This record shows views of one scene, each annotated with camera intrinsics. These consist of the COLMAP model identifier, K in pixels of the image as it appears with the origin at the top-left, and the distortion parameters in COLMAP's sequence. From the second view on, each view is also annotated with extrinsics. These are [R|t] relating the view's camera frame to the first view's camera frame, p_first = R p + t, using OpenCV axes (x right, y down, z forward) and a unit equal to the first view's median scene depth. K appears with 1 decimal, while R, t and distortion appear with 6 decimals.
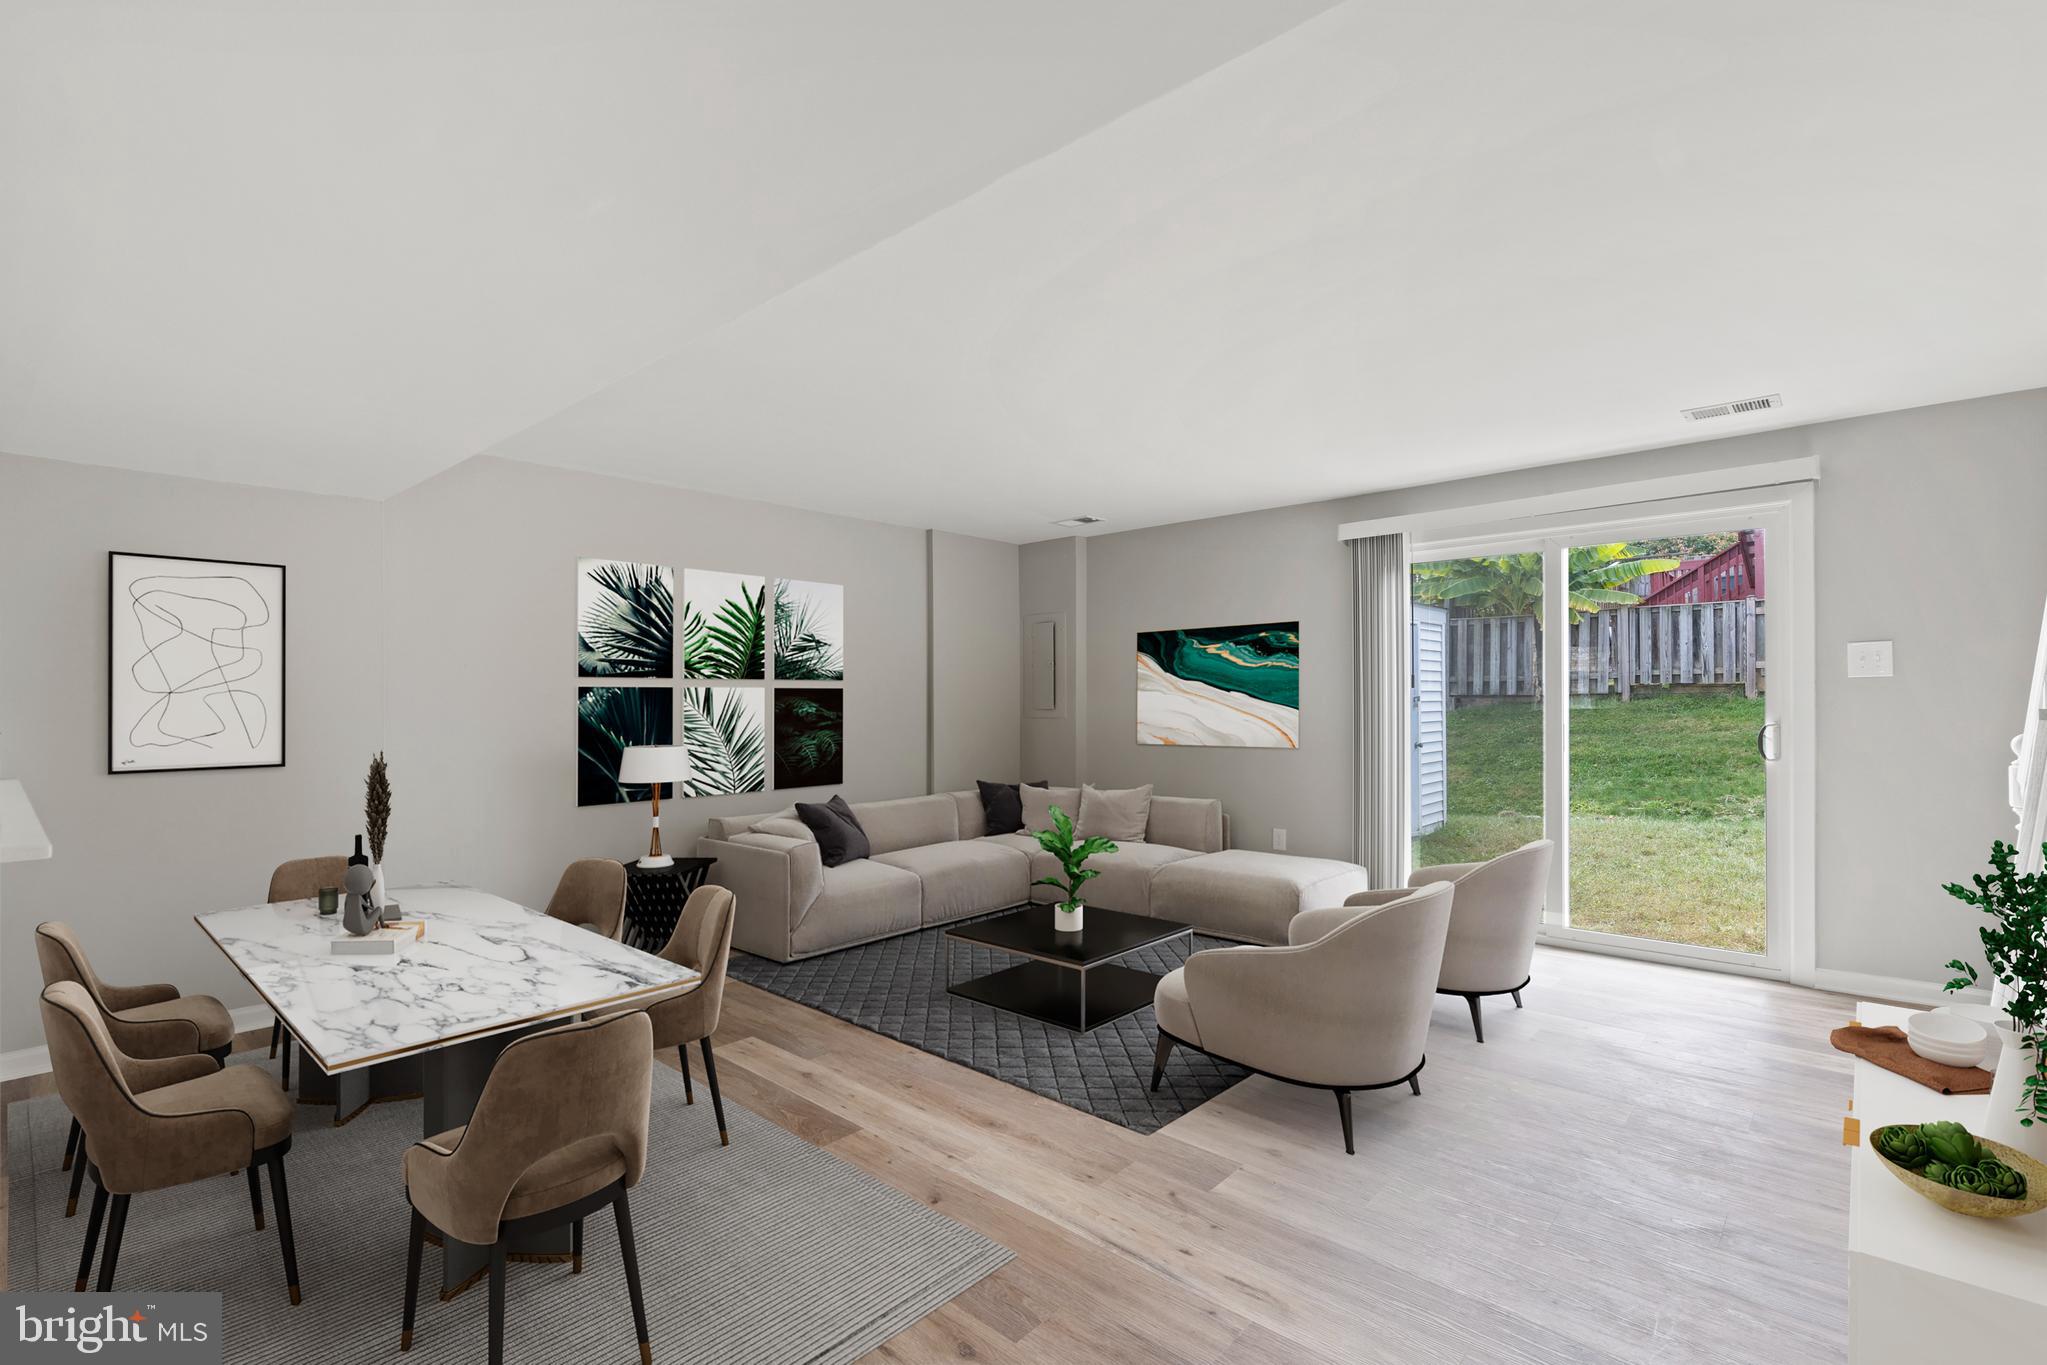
lens RADIAL K [[922.6, 0, 1019.6], [0, 922.6, 696.4], [0, 0, 1]] dist [-0.009834, 0.002947]
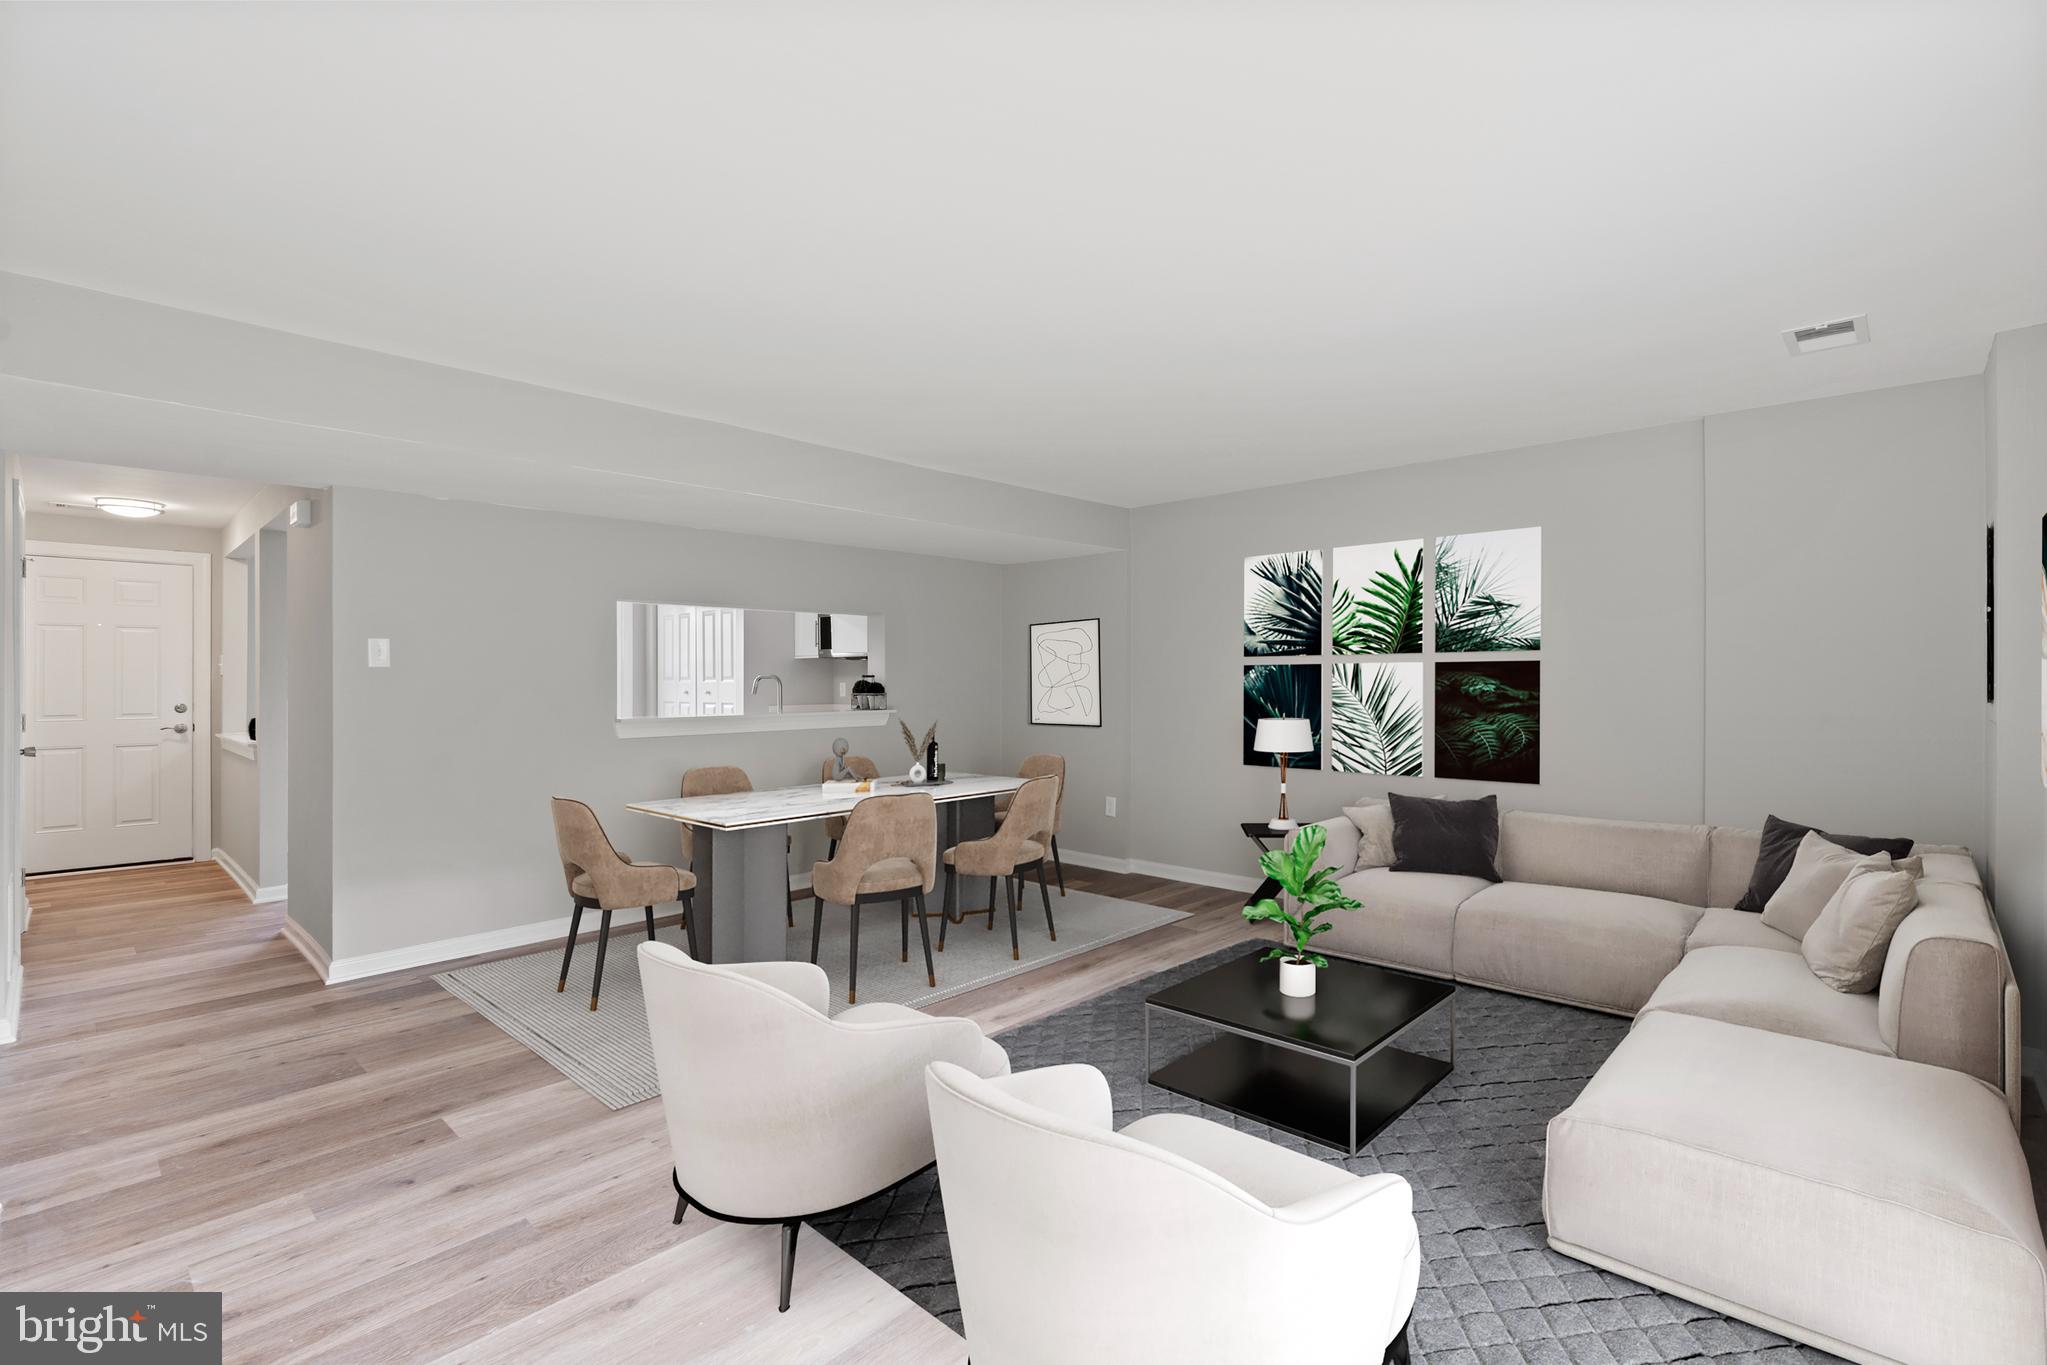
lens RADIAL K [[922.6, 0, 1029.9], [0, 922.6, 678.3], [0, 0, 1]] dist [-0.009834, 0.002947]
pose [[-0.027036, 0.009319, -0.999591, 0.654960], [0.011888, 0.999889, 0.009000, -0.006655], [0.999564, -0.011640, -0.027143, 0.667669]]
